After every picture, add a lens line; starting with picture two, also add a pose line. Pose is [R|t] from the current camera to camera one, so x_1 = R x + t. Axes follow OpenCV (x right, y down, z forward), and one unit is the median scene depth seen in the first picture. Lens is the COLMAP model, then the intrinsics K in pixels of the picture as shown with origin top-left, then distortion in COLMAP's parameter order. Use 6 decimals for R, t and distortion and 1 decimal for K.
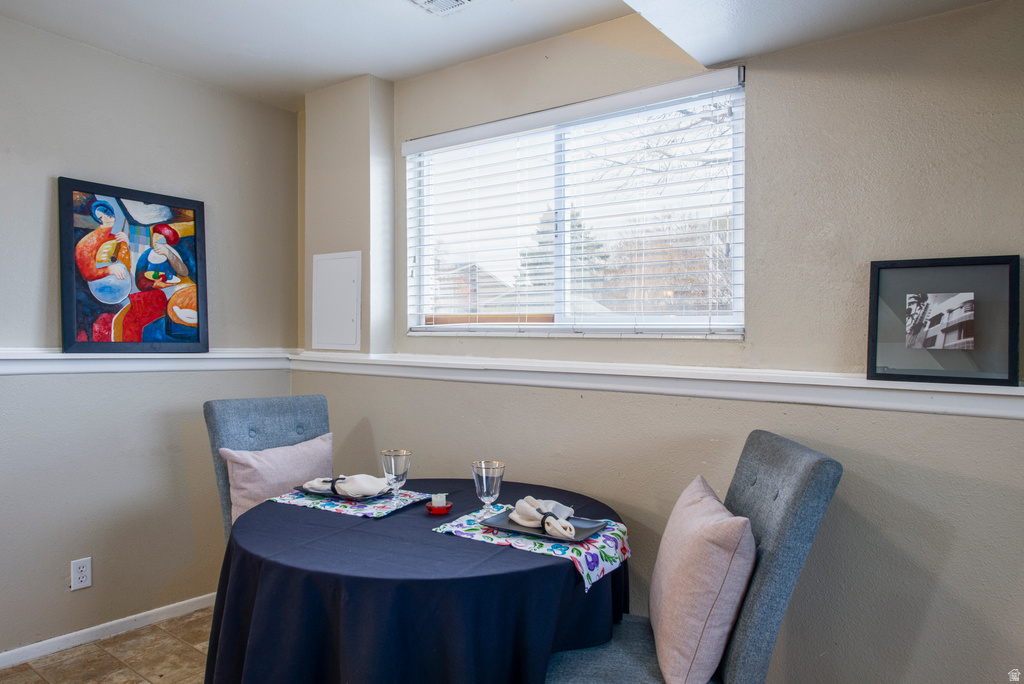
lens RADIAL K [[716.5, 0, 510.7], [0, 716.5, 342.7], [0, 0, 1]] dist [-0.006738, 0.005634]
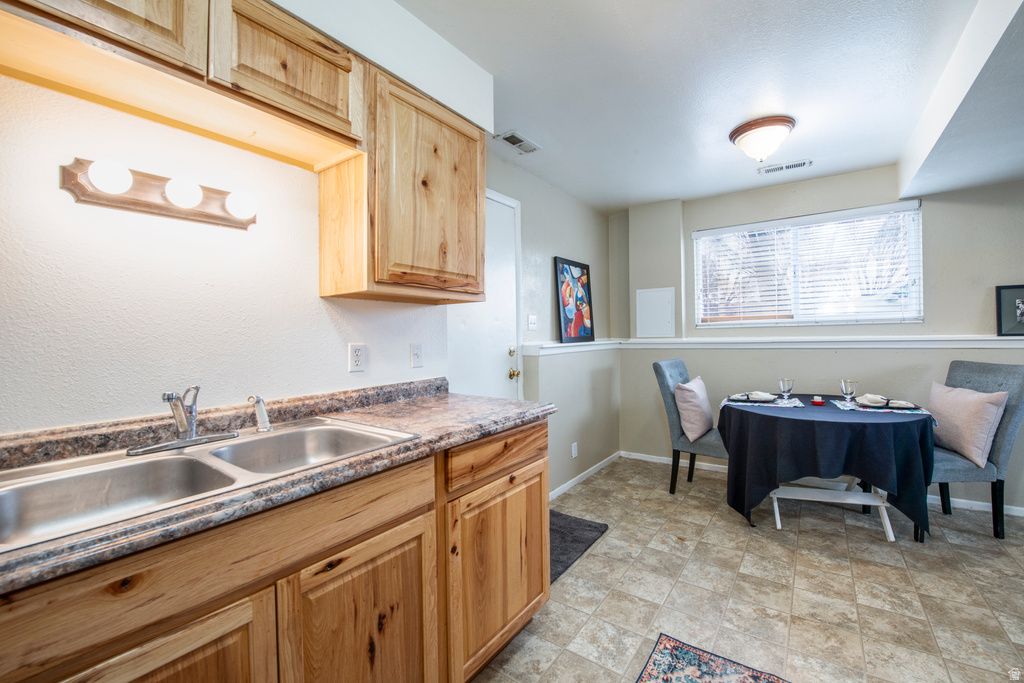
lens RADIAL K [[431.3, 0, 499.3], [0, 431.3, 344.8], [0, 0, 1]] dist [-0.034199, 0.000057]
pose [[0.999138, -0.040499, 0.009146, -0.770840], [0.040370, 0.999088, 0.013905, -0.003893], [-0.009701, -0.013524, 0.999861, -0.212421]]
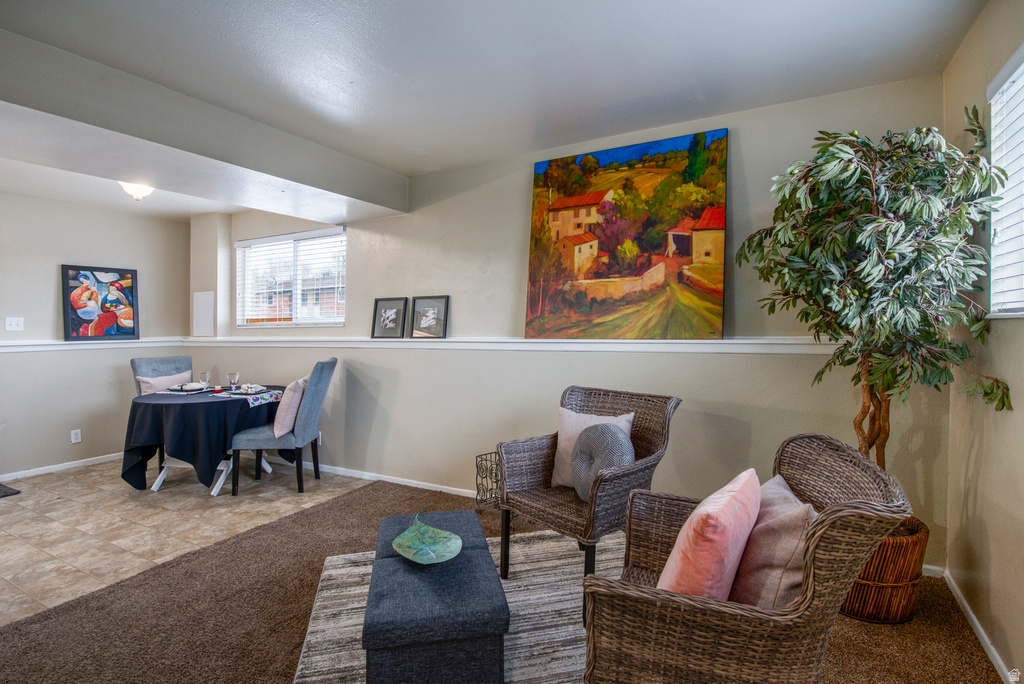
lens RADIAL K [[552.5, 0, 548.4], [0, 552.5, 315.2], [0, 0, 1]] dist [-0.007367, 0.000373]
pose [[0.985706, -0.030825, 0.165632, 0.579107], [0.034247, 0.999254, -0.017839, 0.013847], [-0.164958, 0.023257, 0.986026, -0.941489]]
